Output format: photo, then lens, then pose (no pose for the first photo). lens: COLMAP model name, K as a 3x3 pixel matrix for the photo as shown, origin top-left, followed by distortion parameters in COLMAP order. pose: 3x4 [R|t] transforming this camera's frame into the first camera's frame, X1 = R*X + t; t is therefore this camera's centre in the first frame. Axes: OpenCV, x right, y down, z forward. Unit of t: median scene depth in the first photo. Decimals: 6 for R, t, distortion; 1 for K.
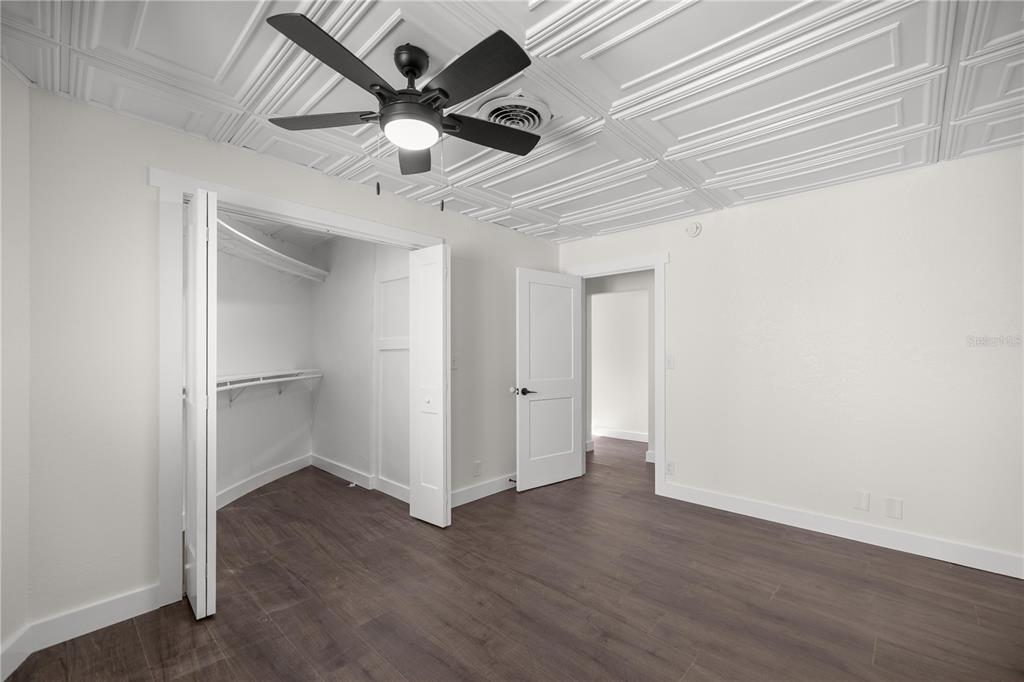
lens RADIAL K [[434.5, 0, 512.8], [0, 434.5, 349.3], [0, 0, 1]] dist [-0.005513, -0.000270]
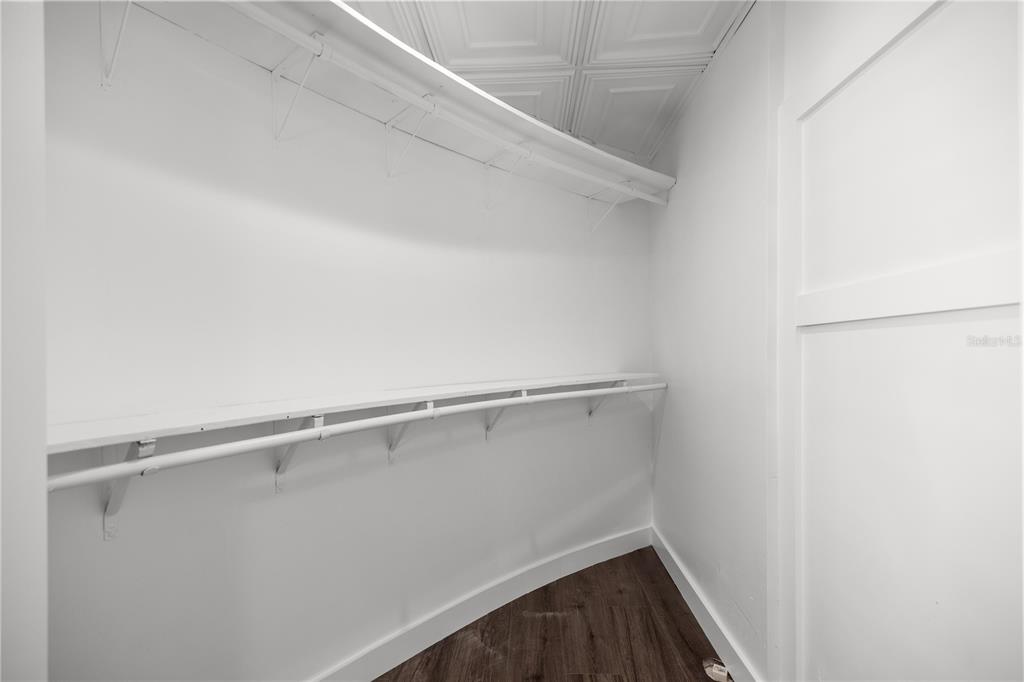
lens RADIAL K [[434.5, 0, 513.6], [0, 434.5, 346.8], [0, 0, 1]] dist [-0.005513, -0.000270]
pose [[0.654552, -0.002782, -0.756012, -0.201881], [0.006493, 0.999977, 0.001941, 0.013916], [0.755989, -0.006179, 0.654555, 0.630815]]
